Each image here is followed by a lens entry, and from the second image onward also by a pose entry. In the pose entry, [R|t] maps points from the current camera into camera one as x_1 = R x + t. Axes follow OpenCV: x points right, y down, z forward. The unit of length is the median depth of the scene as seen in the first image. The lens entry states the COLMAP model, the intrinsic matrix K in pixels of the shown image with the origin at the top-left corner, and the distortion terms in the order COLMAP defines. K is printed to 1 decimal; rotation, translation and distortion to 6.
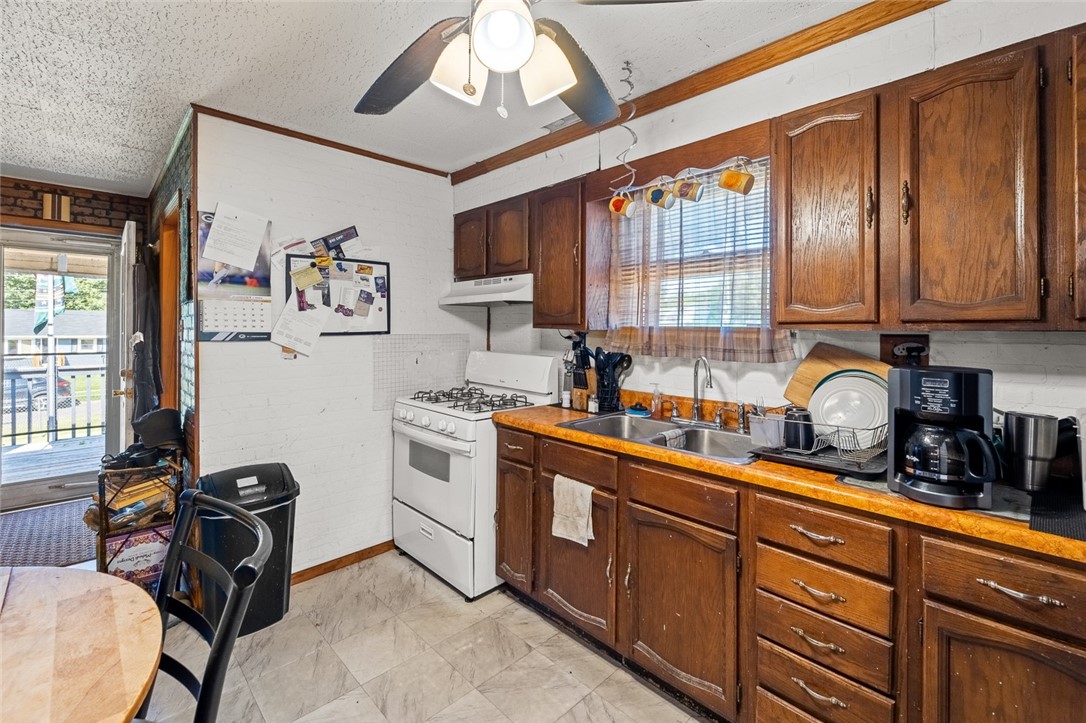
lens RADIAL K [[461.6, 0, 531.3], [0, 461.6, 329.7], [0, 0, 1]] dist [-0.000243, -0.000081]
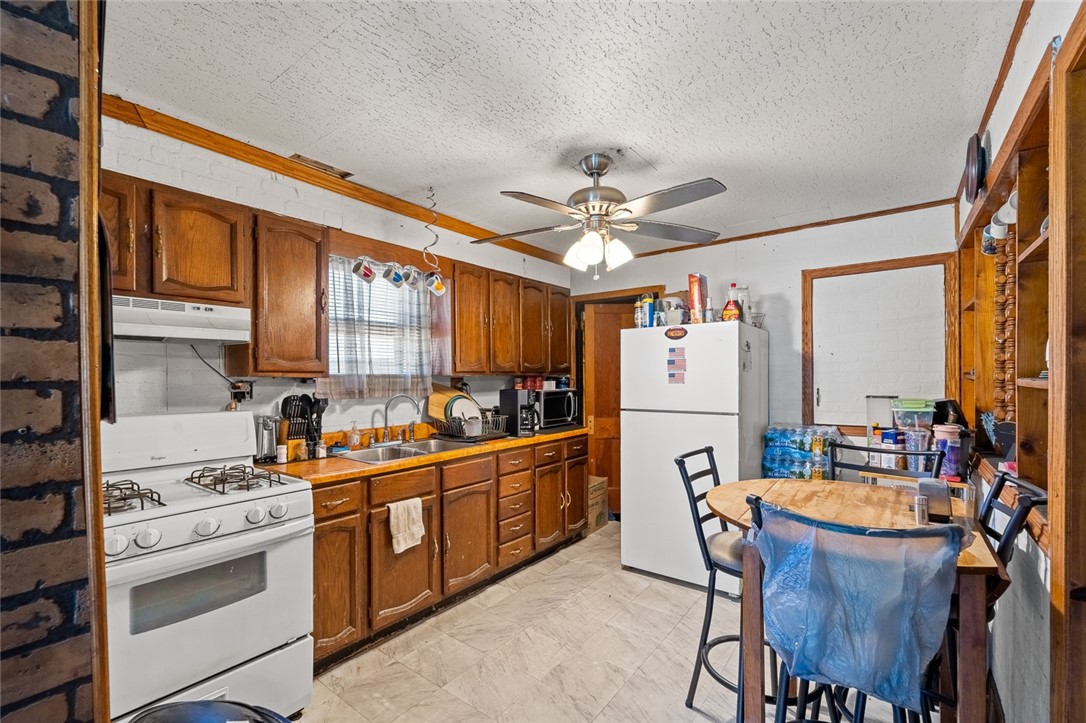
lens RADIAL K [[477.0, 0, 501.4], [0, 477.0, 378.4], [0, 0, 1]] dist [-0.000287, -0.000146]
pose [[-0.112073, -0.012200, 0.993625, -0.956912], [0.008307, 0.999878, 0.013214, -0.007919], [-0.993665, 0.009735, -0.111958, 0.712705]]
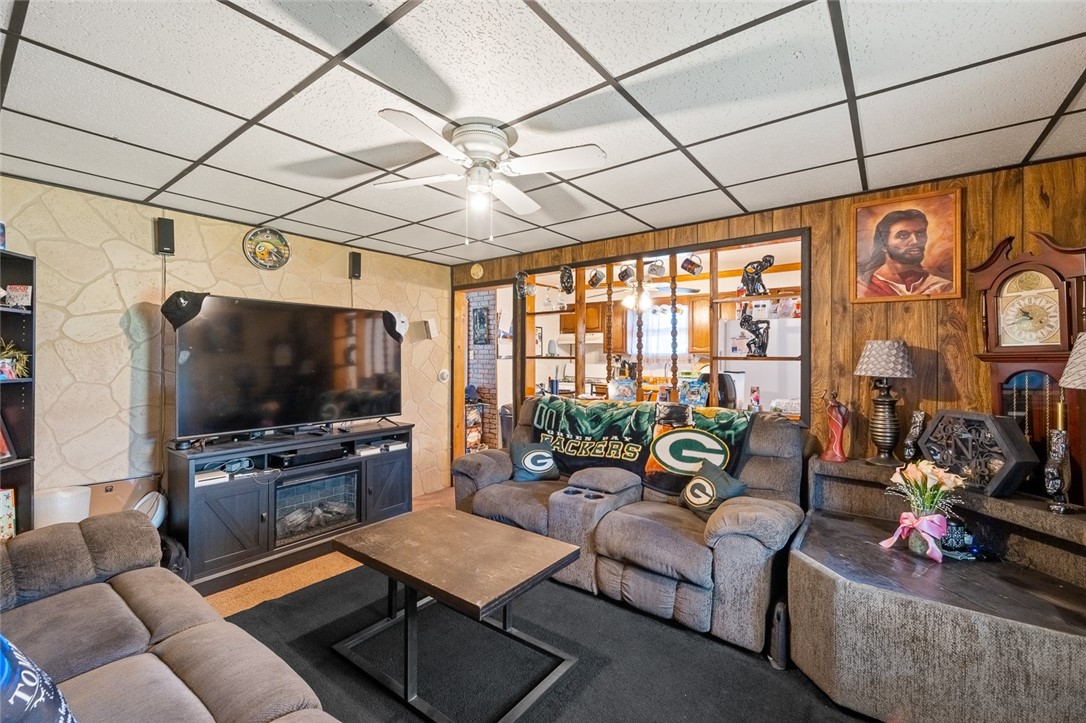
lens RADIAL K [[450.9, 0, 541.6], [0, 450.9, 355.3], [0, 0, 1]] dist [0.002409, -0.000346]
pose [[0.988004, -0.005953, 0.154313, -0.781818], [0.005418, 0.999978, 0.003891, -0.006433], [-0.154333, -0.003008, 0.988014, -1.561606]]
